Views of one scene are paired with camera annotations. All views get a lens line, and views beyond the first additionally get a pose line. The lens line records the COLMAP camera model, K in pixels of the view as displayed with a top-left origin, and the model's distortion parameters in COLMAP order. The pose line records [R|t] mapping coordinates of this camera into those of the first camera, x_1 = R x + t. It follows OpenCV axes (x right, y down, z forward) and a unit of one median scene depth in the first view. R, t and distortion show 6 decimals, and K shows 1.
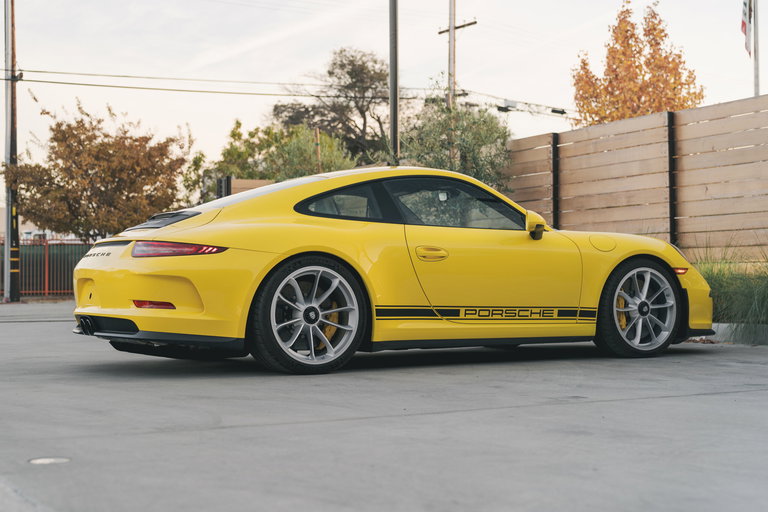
lens RADIAL K [[1108.2, 0, 379.8], [0, 1108.2, 251.0], [0, 0, 1]] dist [0.015863, 0.000000]
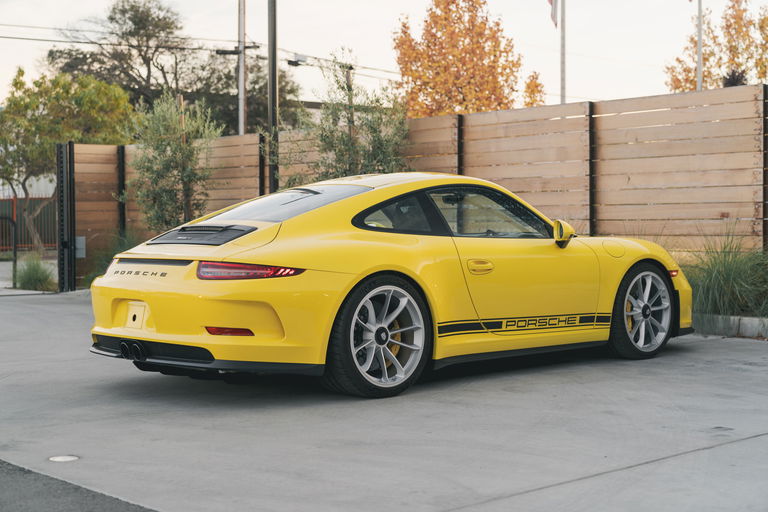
lens RADIAL K [[1113.3, 0, 386.8], [0, 1113.3, 261.8], [0, 0, 1]] dist [0.019448, 0.000000]
pose [[0.973767, -0.008847, 0.227377, -0.230843], [-0.004103, 0.998399, 0.056417, -0.051102], [-0.227512, -0.055870, 0.972171, 0.048281]]
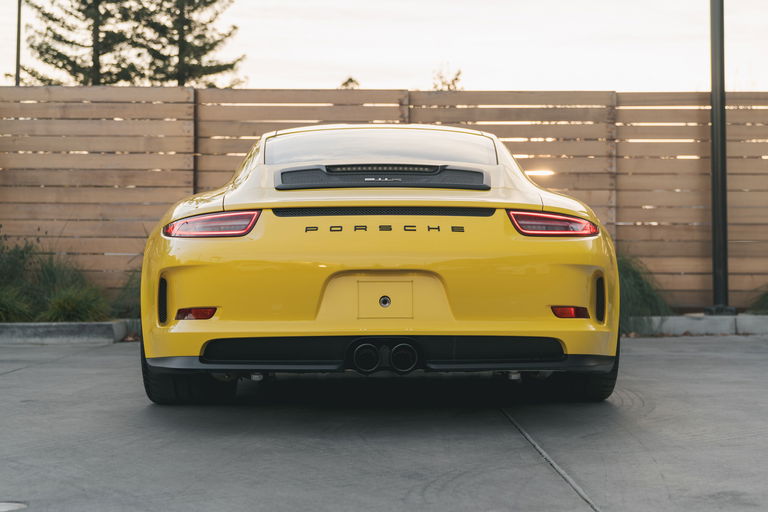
lens RADIAL K [[1065.4, 0, 381.9], [0, 1065.4, 256.6], [0, 0, 1]] dist [-0.006361, 0.000000]
pose [[0.474890, 0.017985, 0.879861, -0.640202], [-0.031995, 0.999483, -0.003161, 0.017190], [-0.879463, -0.026650, 0.475220, 0.644274]]
